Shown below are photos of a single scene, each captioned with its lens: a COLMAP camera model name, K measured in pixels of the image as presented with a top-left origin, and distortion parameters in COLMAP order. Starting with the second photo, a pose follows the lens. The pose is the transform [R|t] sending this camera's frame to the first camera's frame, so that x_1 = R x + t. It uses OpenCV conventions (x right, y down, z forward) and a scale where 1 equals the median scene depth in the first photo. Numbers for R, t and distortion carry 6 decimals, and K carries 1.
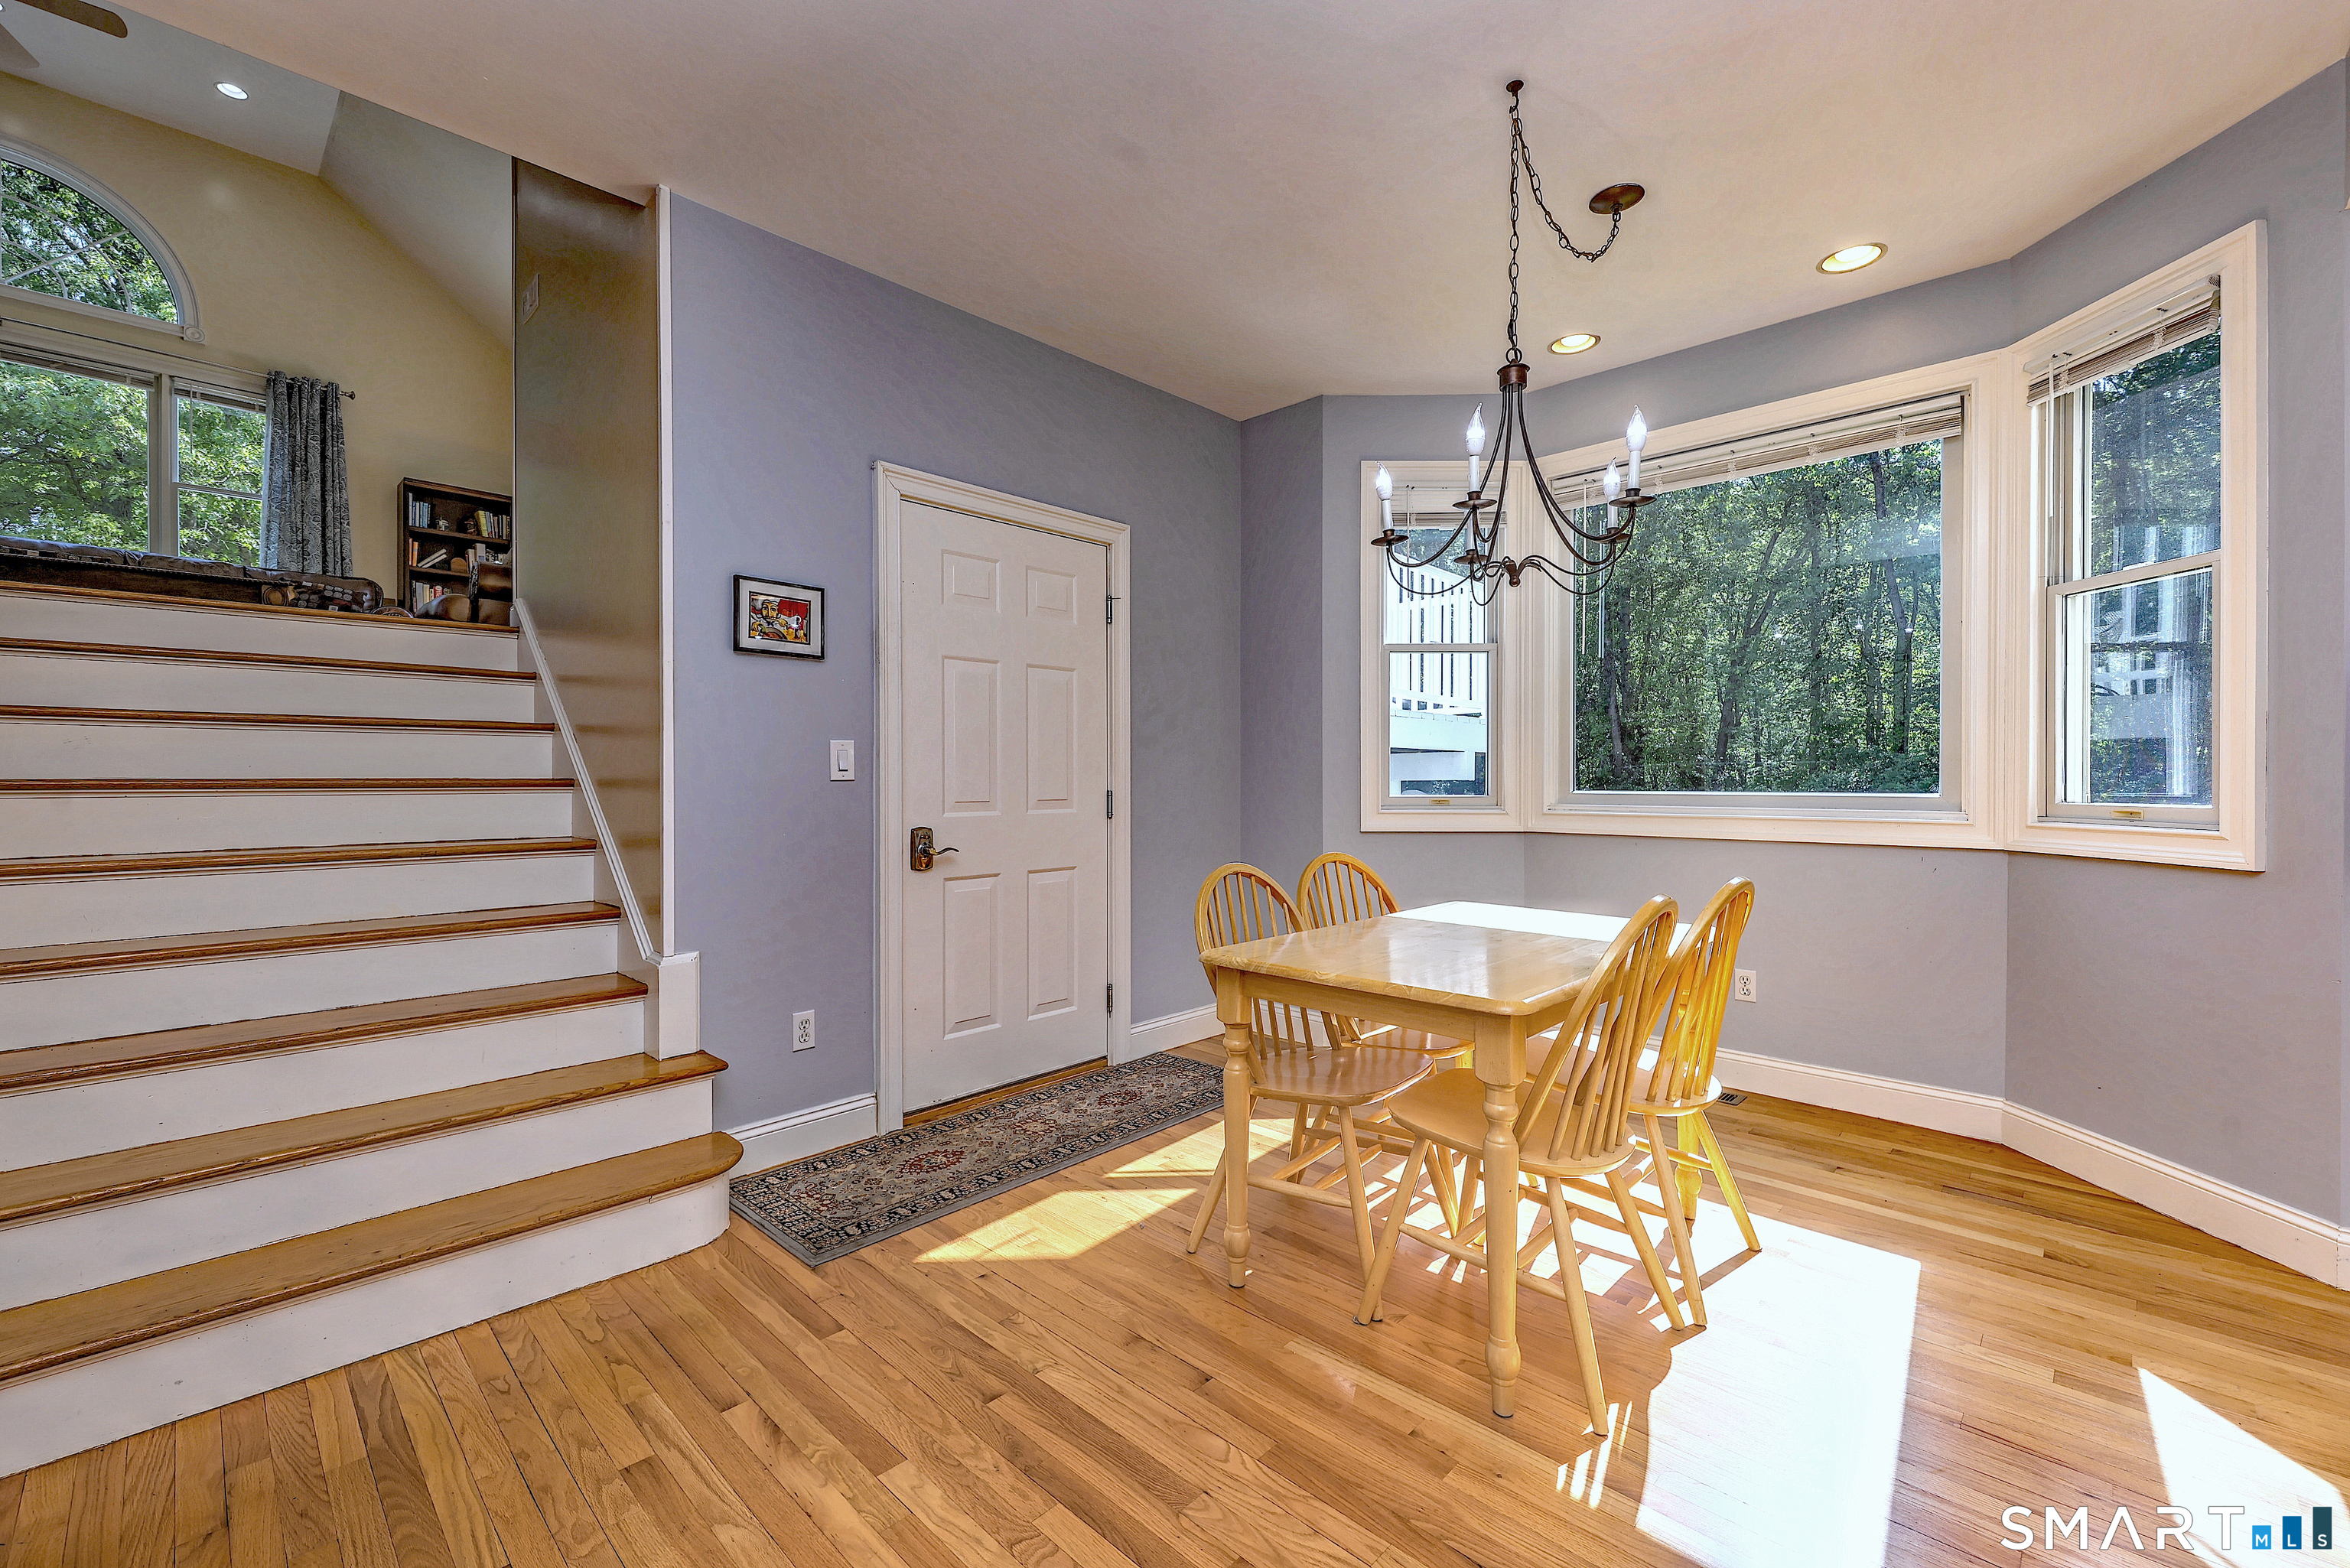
lens RADIAL K [[950.7, 0, 1183.8], [0, 950.7, 777.4], [0, 0, 1]] dist [0.003438, -0.000738]
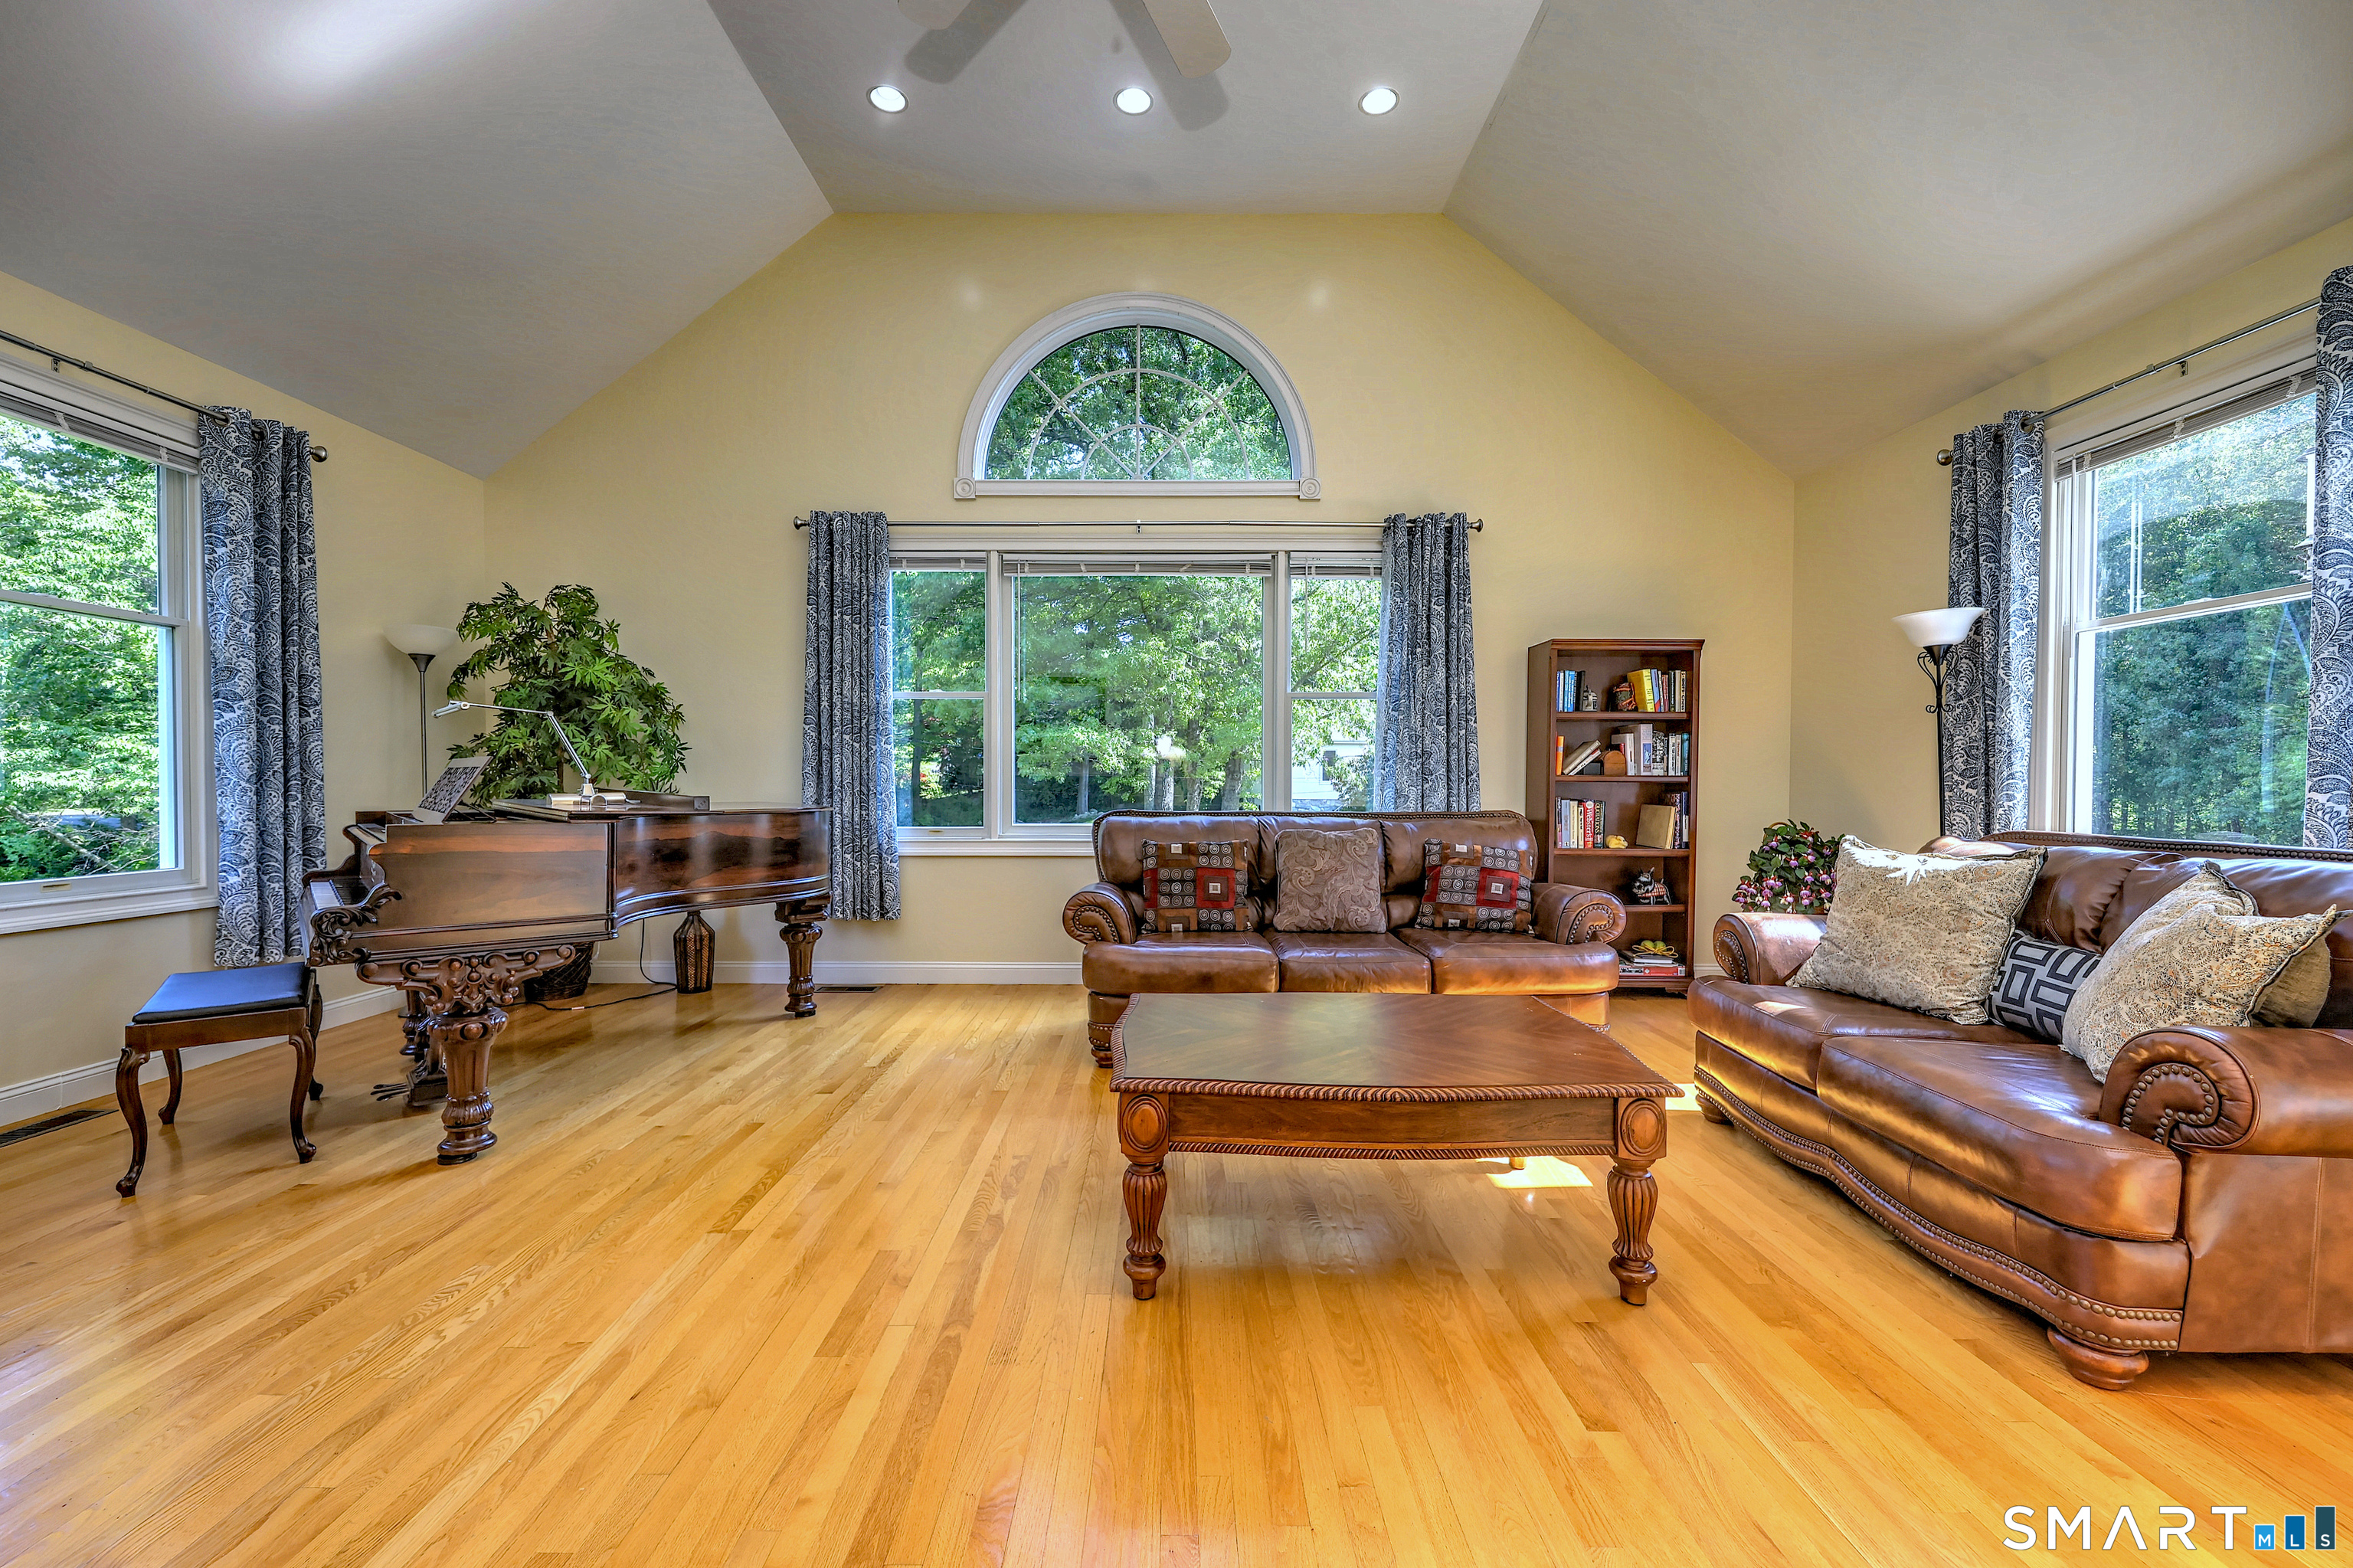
lens RADIAL K [[952.0, 0, 1168.3], [0, 952.0, 793.5], [0, 0, 1]] dist [0.003438, -0.000738]
pose [[0.685830, 0.010638, -0.727684, -0.545808], [-0.003313, 0.999928, 0.011496, -0.224697], [0.727754, -0.005473, 0.685817, 0.393981]]
